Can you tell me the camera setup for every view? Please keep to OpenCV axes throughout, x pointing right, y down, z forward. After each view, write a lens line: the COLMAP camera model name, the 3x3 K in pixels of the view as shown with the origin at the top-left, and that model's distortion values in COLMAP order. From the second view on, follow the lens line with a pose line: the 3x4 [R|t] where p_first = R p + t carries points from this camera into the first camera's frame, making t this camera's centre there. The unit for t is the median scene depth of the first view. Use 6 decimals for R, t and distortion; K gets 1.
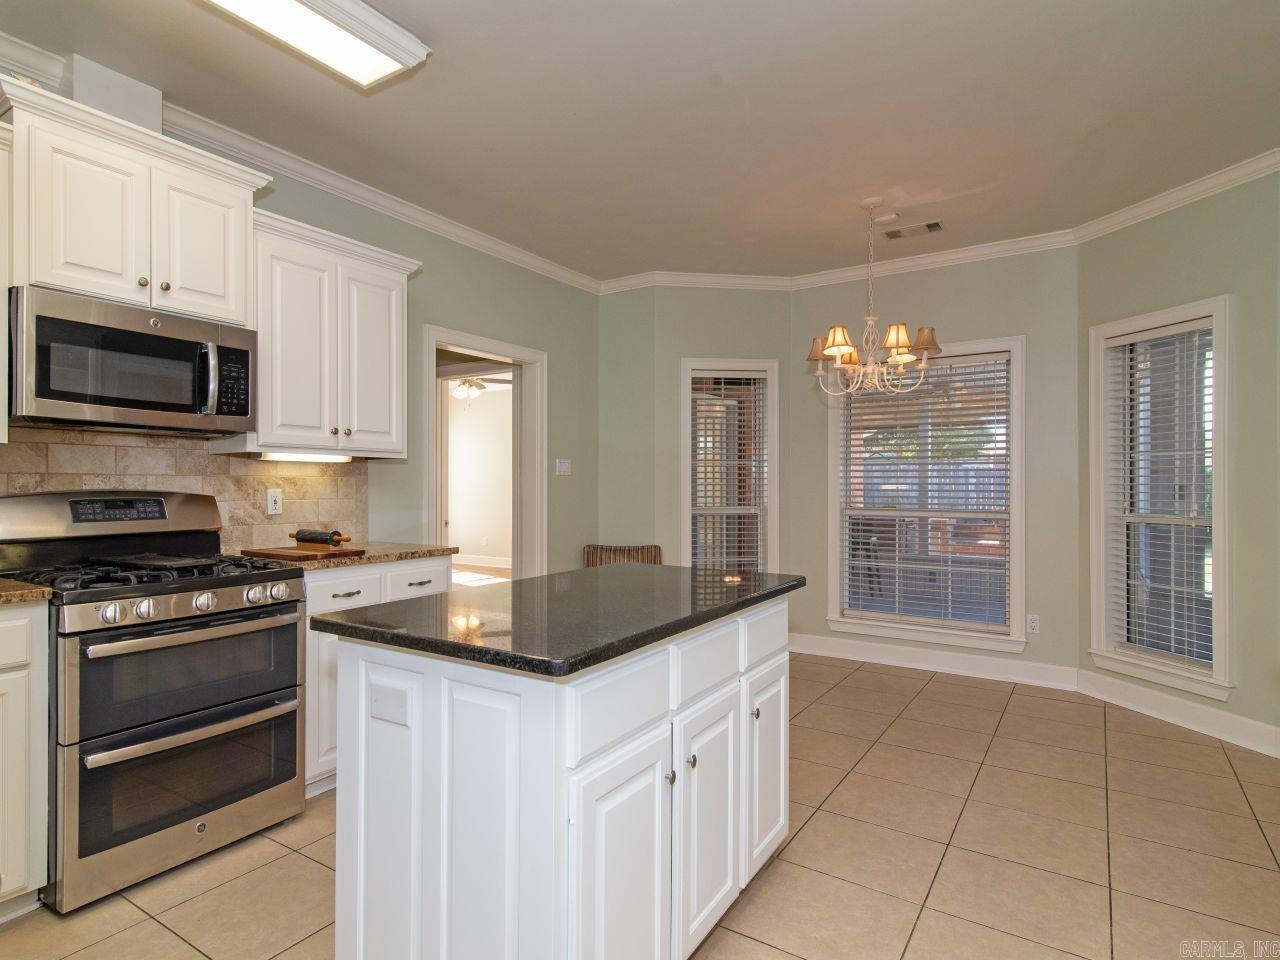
lens RADIAL K [[723.3, 0, 590.4], [0, 723.3, 483.4], [0, 0, 1]] dist [0.015422, -0.000076]
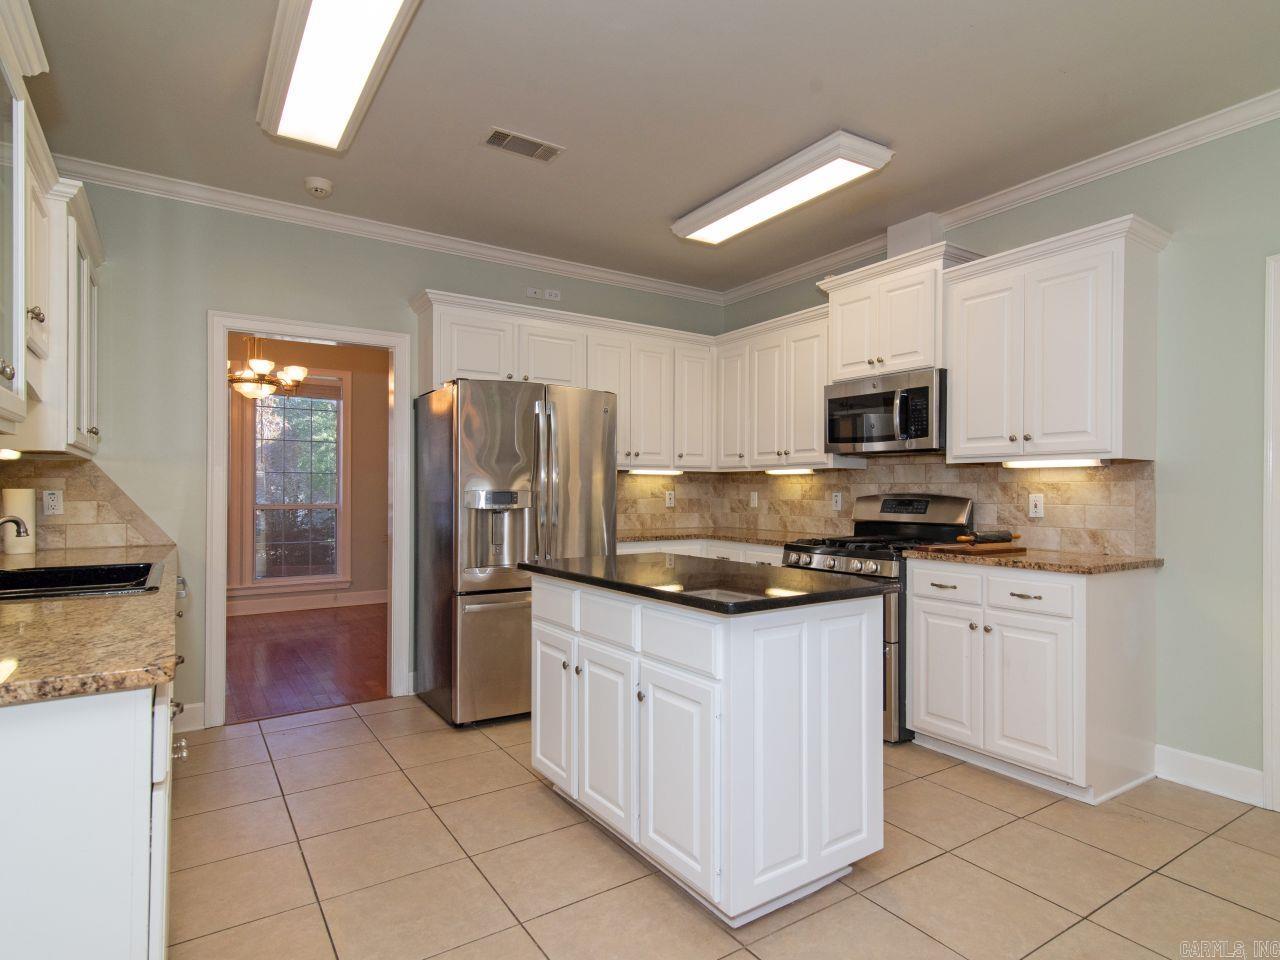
lens RADIAL K [[667.5, 0, 645.0], [0, 667.5, 492.8], [0, 0, 1]] dist [0.016674, -0.000444]
pose [[-0.344857, 0.002749, -0.938651, 0.824610], [-0.000065, 0.999996, 0.002953, 0.003553], [0.938655, 0.001080, -0.344856, 0.931763]]
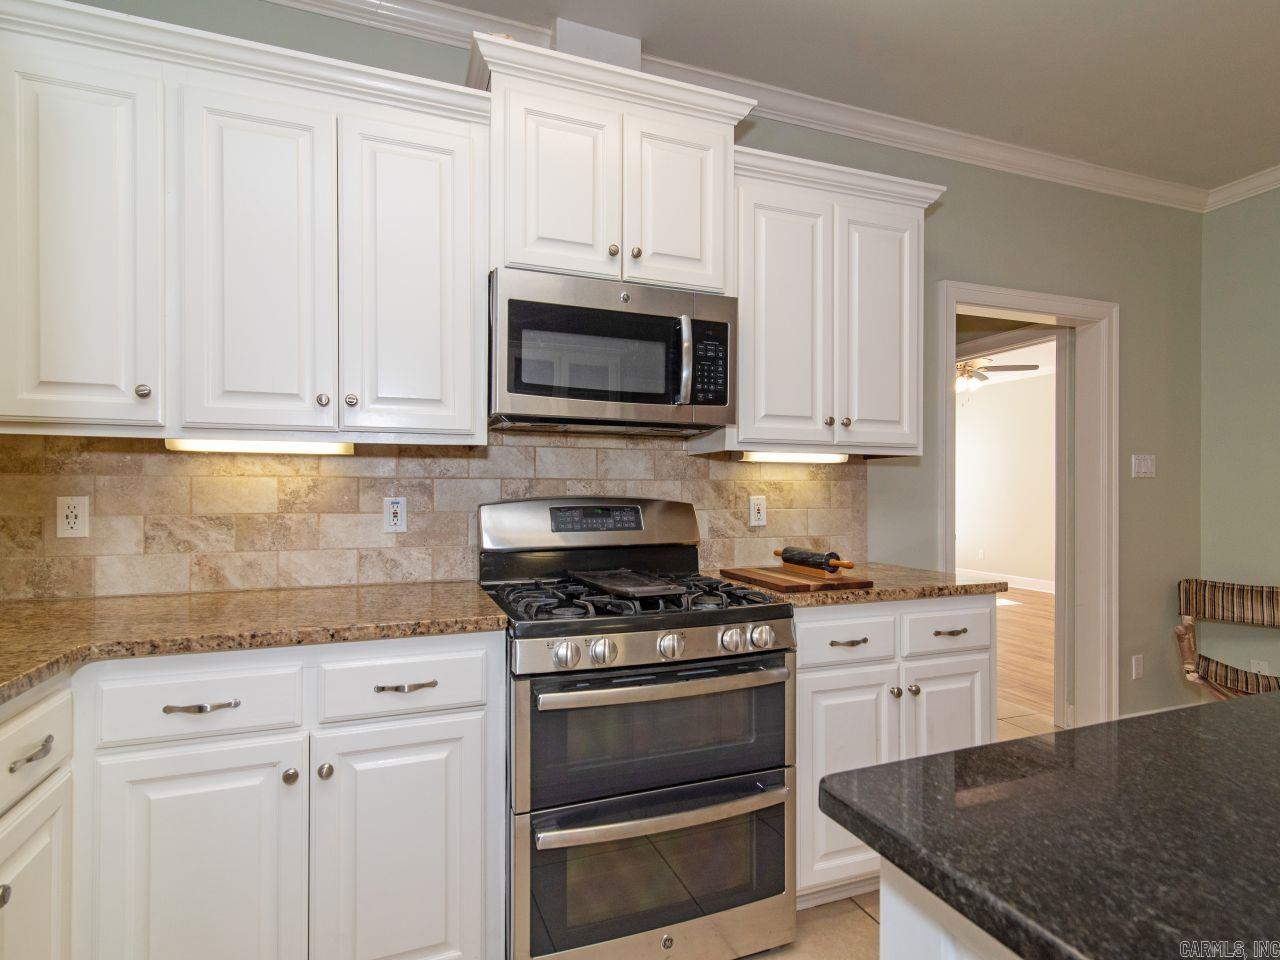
lens RADIAL K [[667.5, 0, 645.0], [0, 667.5, 492.8], [0, 0, 1]] dist [0.016674, -0.000444]
pose [[0.834208, 0.003104, -0.551441, -0.138873], [-0.000097, 0.999985, 0.005481, 0.000142], [0.551450, -0.004519, 0.834196, 0.332581]]
